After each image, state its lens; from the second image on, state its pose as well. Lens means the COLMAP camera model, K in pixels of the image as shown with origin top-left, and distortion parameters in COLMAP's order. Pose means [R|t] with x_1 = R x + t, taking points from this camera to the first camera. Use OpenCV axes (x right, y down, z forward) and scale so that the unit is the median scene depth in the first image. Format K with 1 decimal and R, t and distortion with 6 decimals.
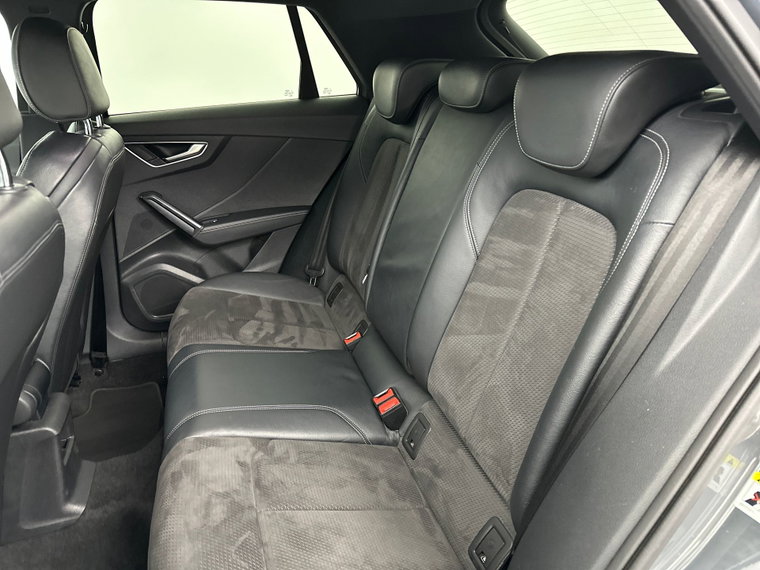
lens RADIAL K [[532.1, 0, 389.4], [0, 532.1, 284.8], [0, 0, 1]] dist [0.033534, -0.049758]
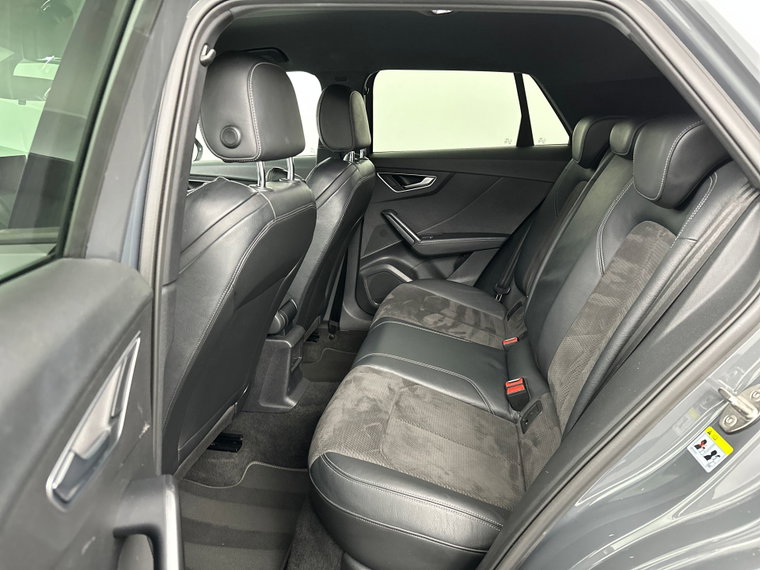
lens RADIAL K [[532.1, 0, 382.8], [0, 532.1, 281.7], [0, 0, 1]] dist [0.033534, -0.049758]
pose [[0.880694, 0.154420, -0.447808, 0.238176], [-0.195965, 0.979452, -0.047651, 0.103571], [0.431249, 0.129721, 0.892859, -0.247969]]
